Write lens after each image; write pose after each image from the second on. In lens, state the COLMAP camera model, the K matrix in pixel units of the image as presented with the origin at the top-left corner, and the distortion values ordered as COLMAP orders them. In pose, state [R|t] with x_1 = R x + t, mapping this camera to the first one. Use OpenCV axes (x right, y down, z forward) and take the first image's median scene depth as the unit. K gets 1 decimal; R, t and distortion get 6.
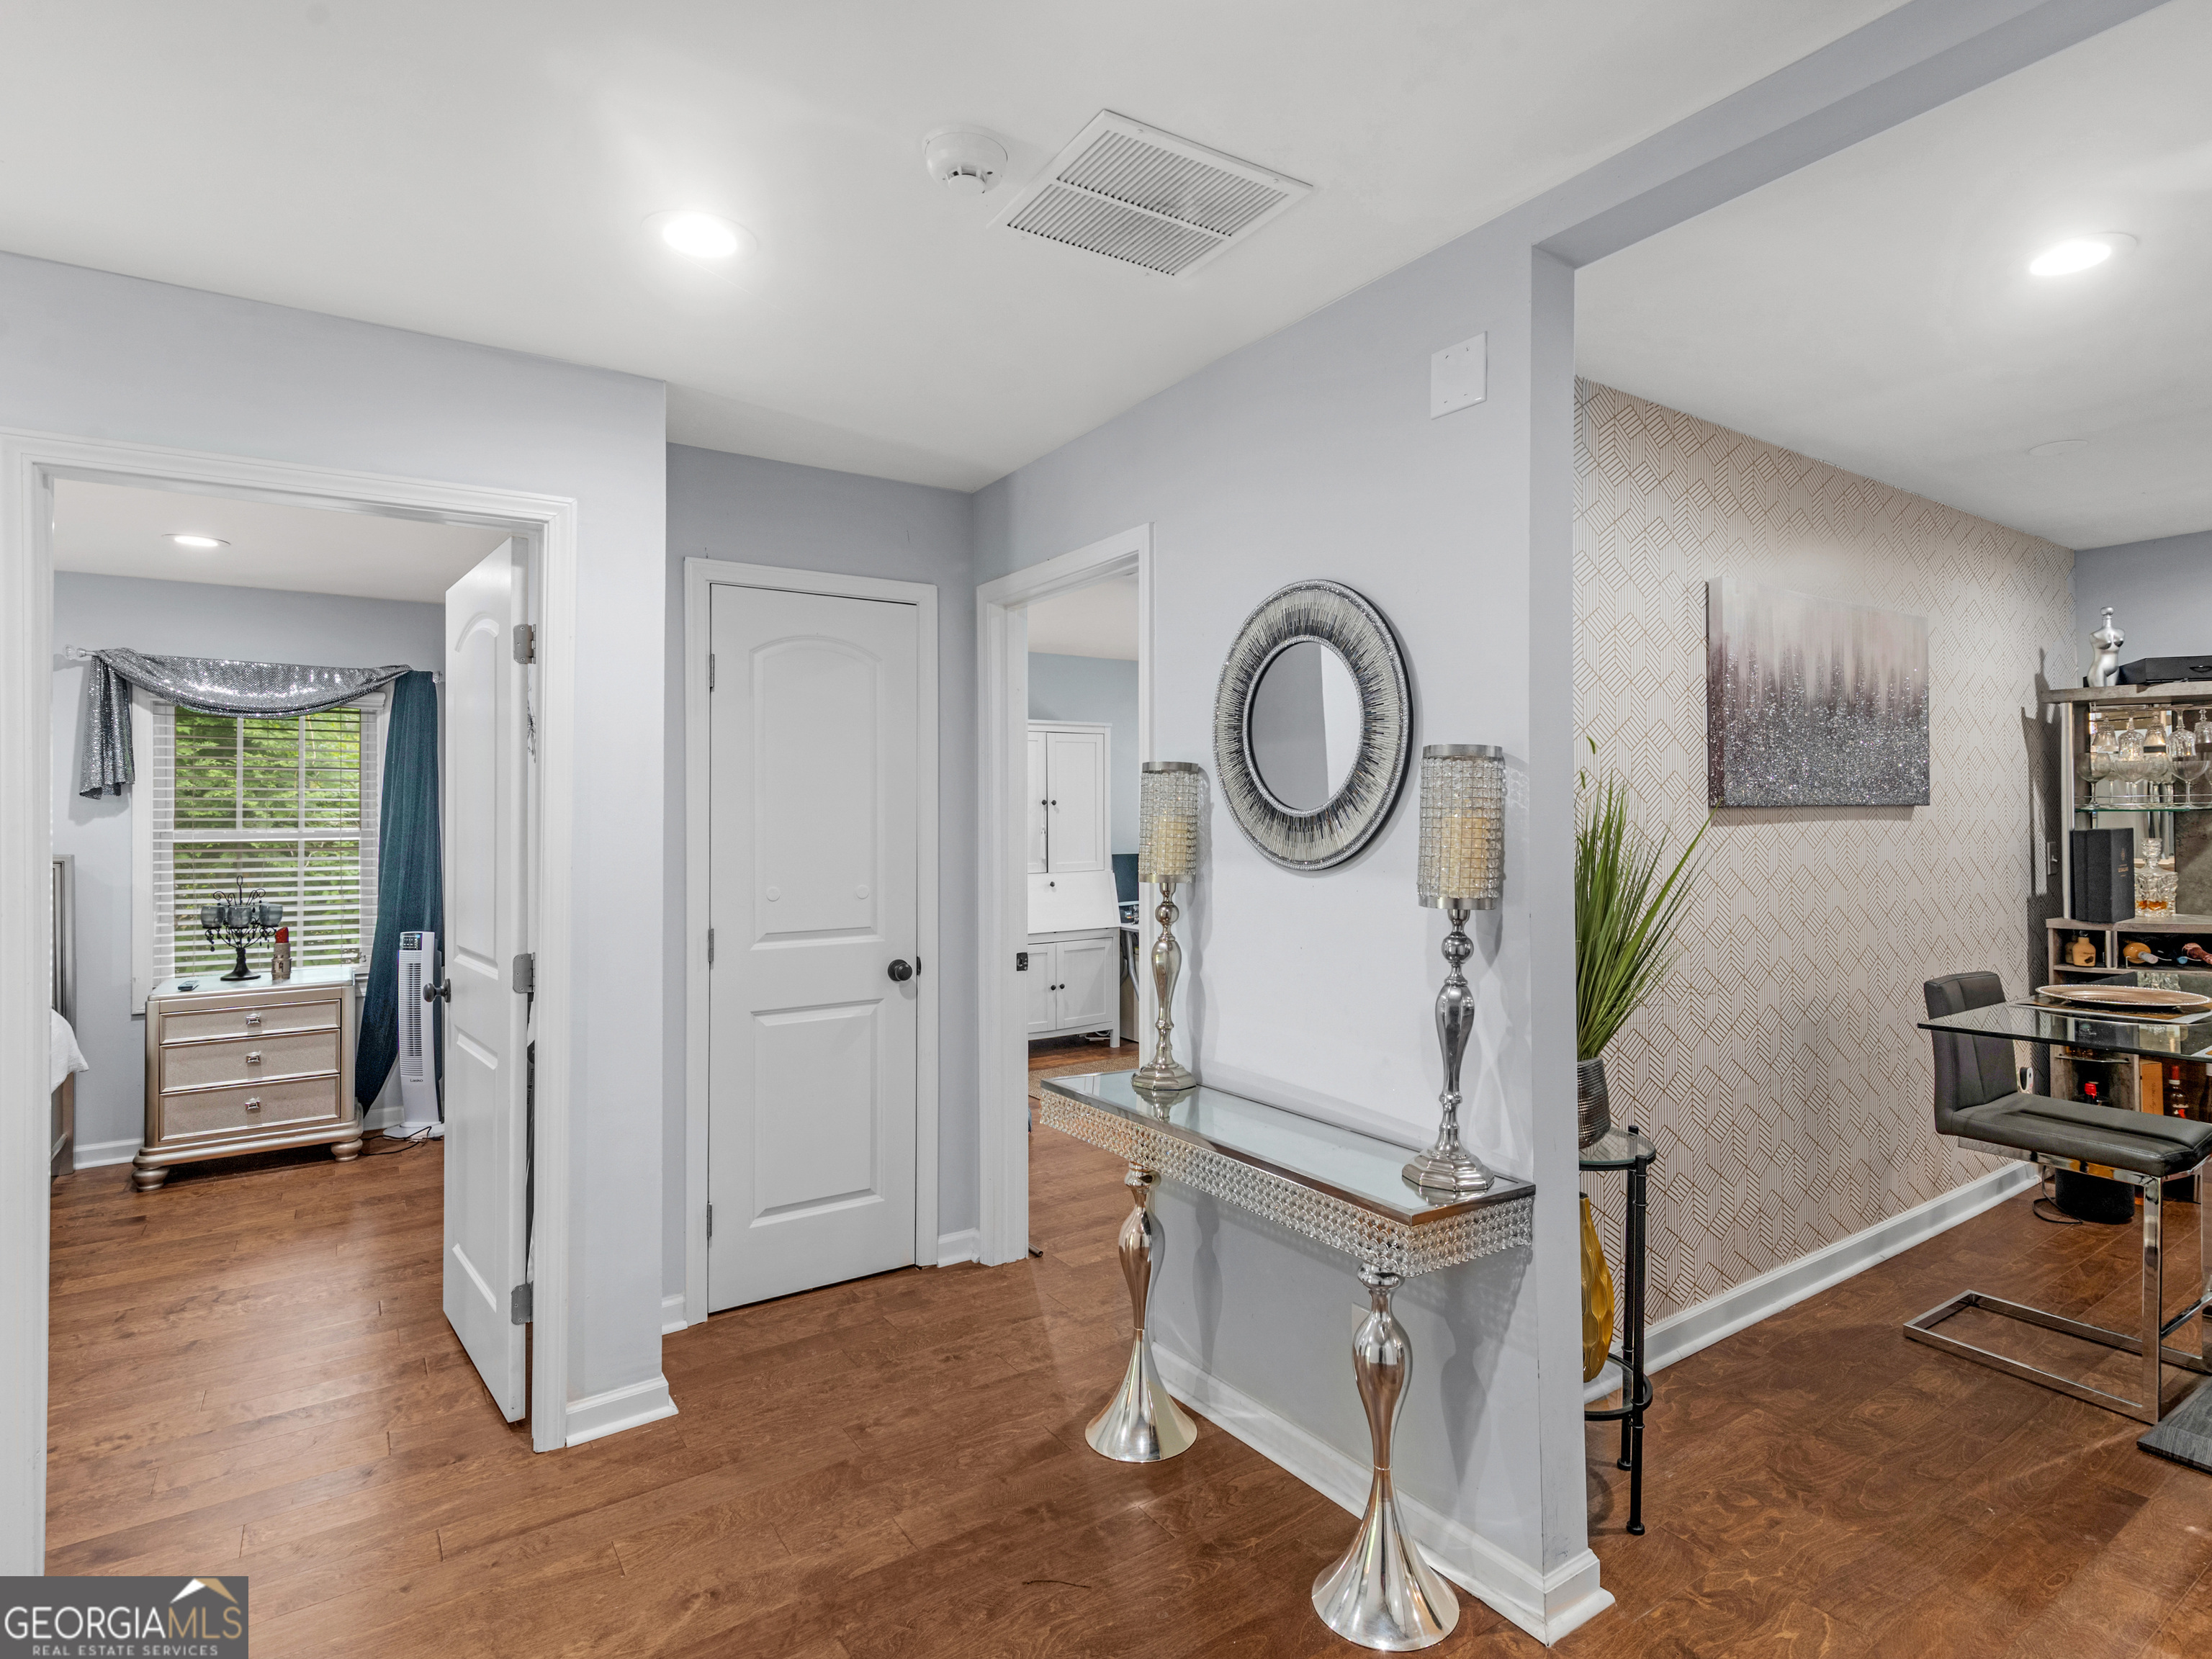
lens RADIAL K [[1201.0, 0, 1100.1], [0, 1201.0, 793.0], [0, 0, 1]] dist [0.001383, 0.000686]
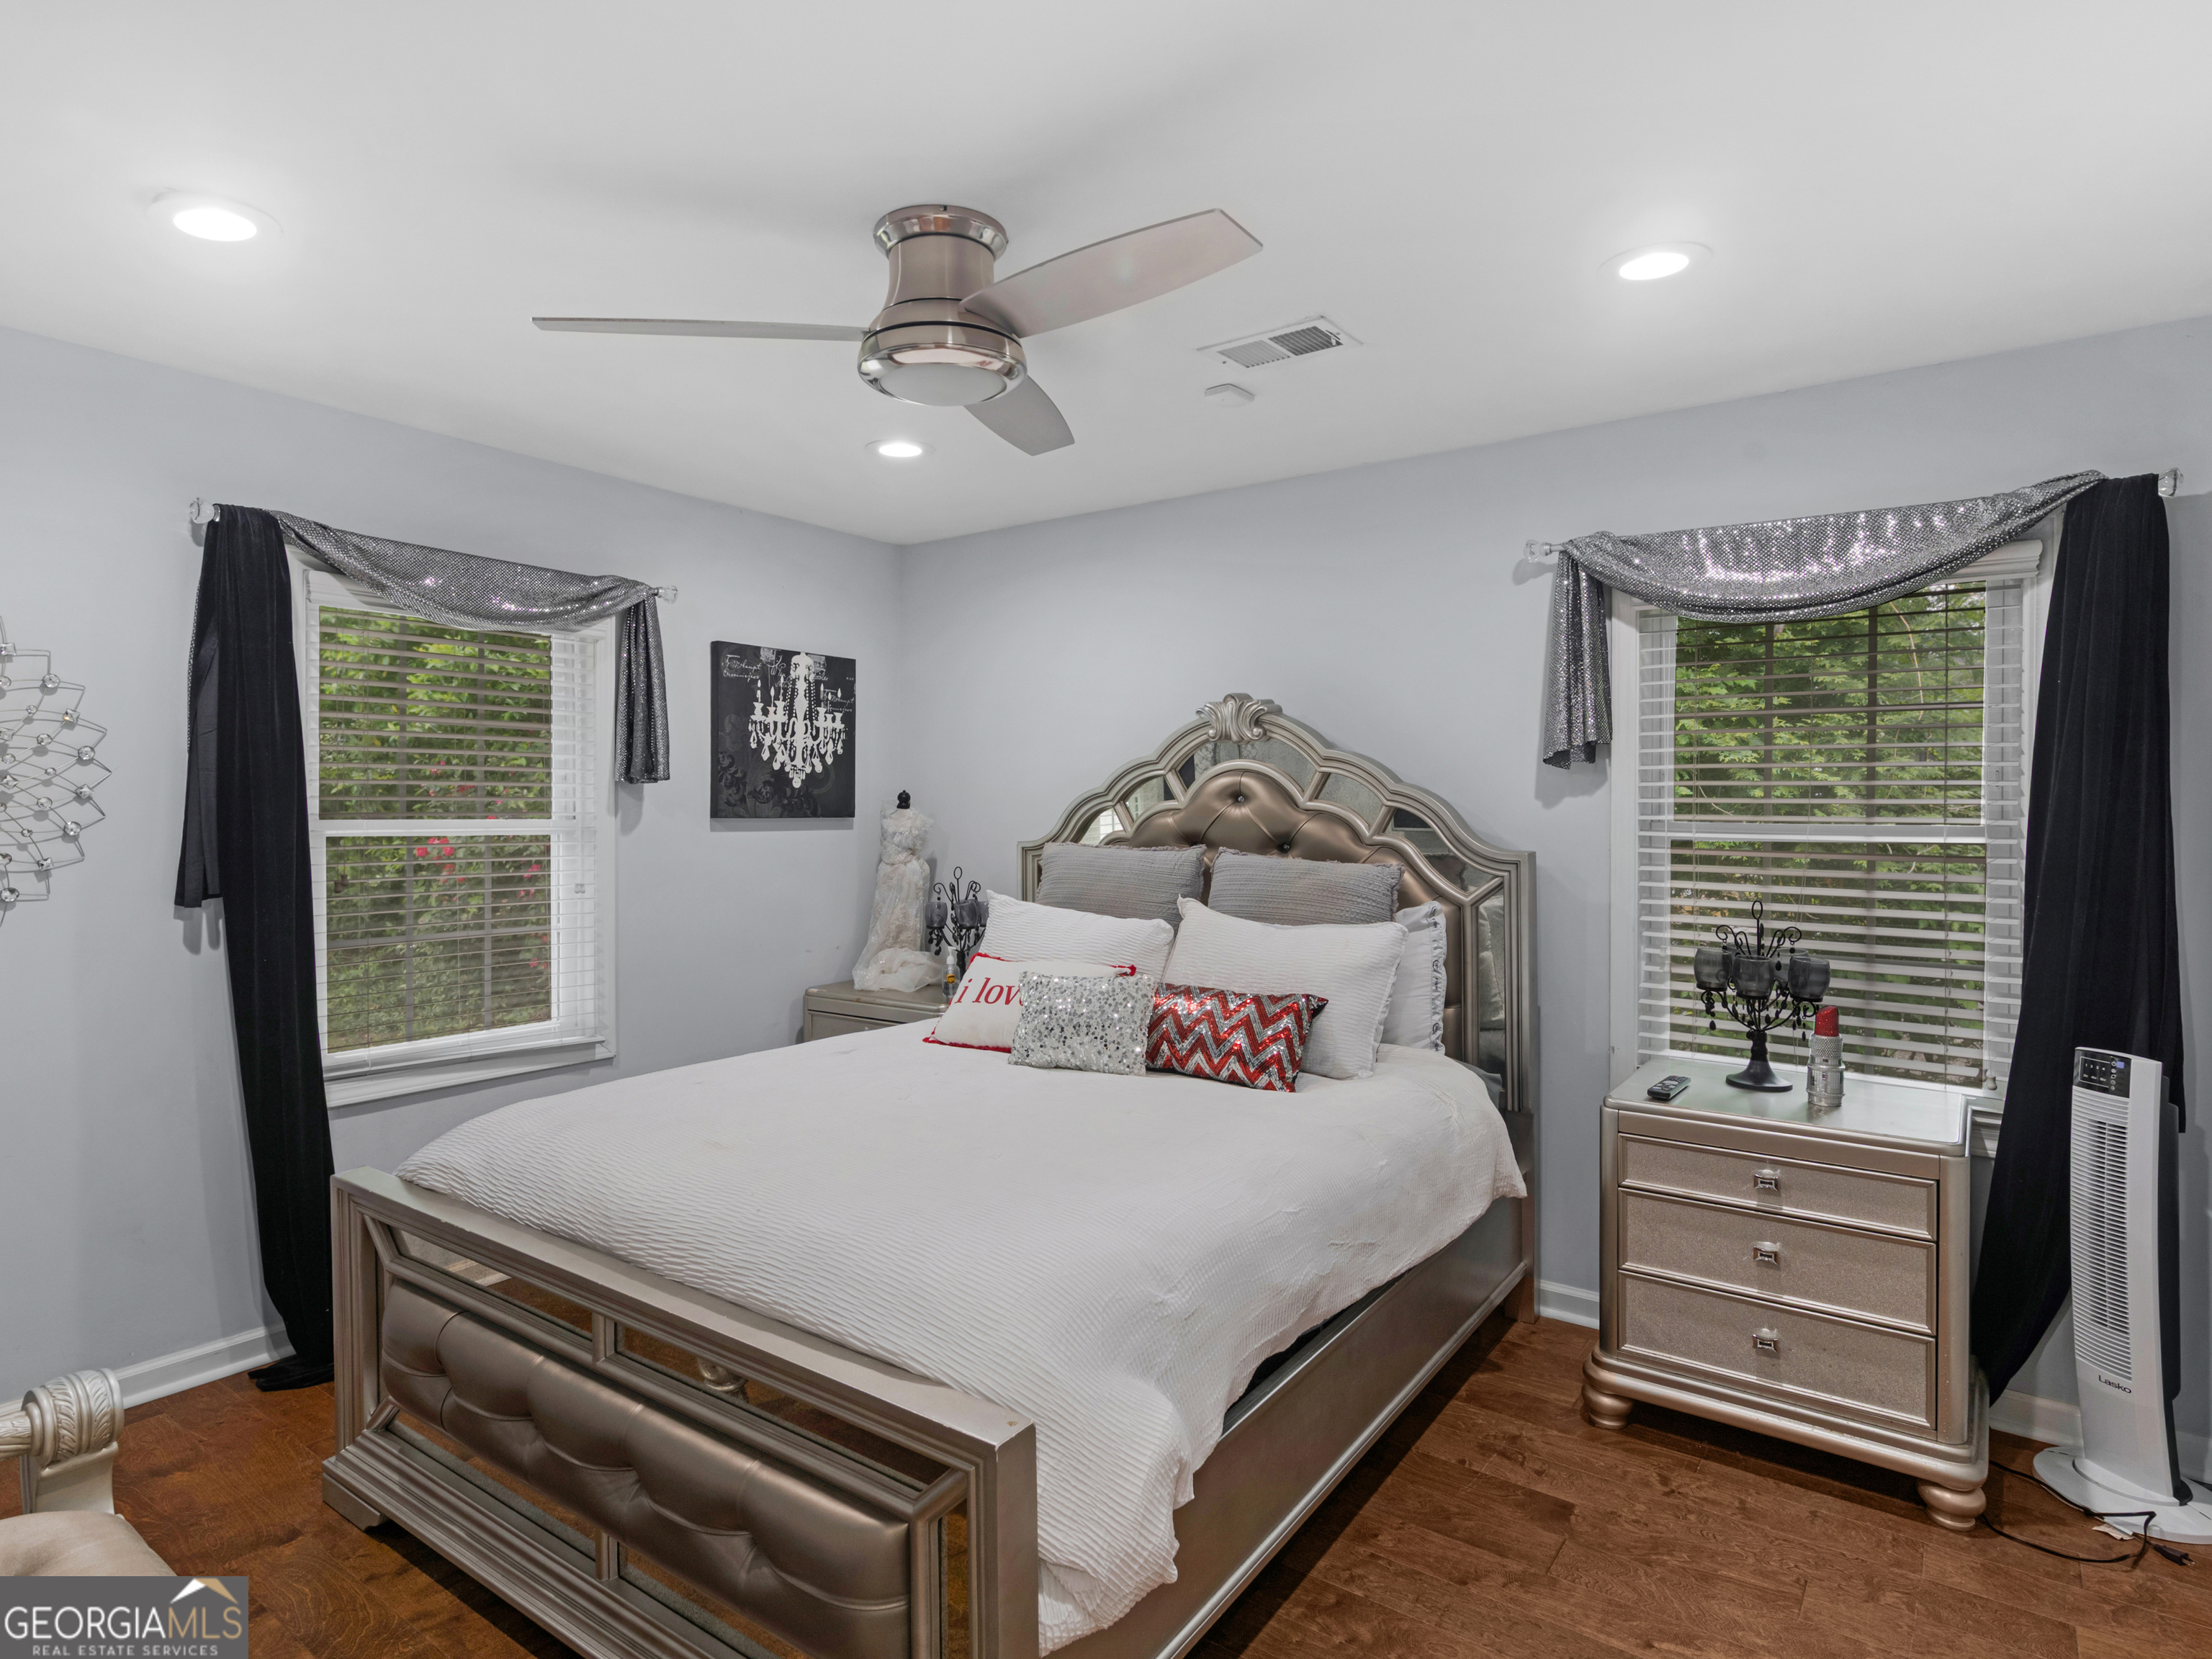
lens RADIAL K [[1150.5, 0, 1150.9], [0, 1150.5, 813.3], [0, 0, 1]] dist [0.001424, 0.000852]
pose [[0.372529, 0.013040, -0.927929, -0.324542], [0.009584, 0.999794, 0.017898, 0.015821], [0.927971, -0.015560, 0.372327, 0.539548]]
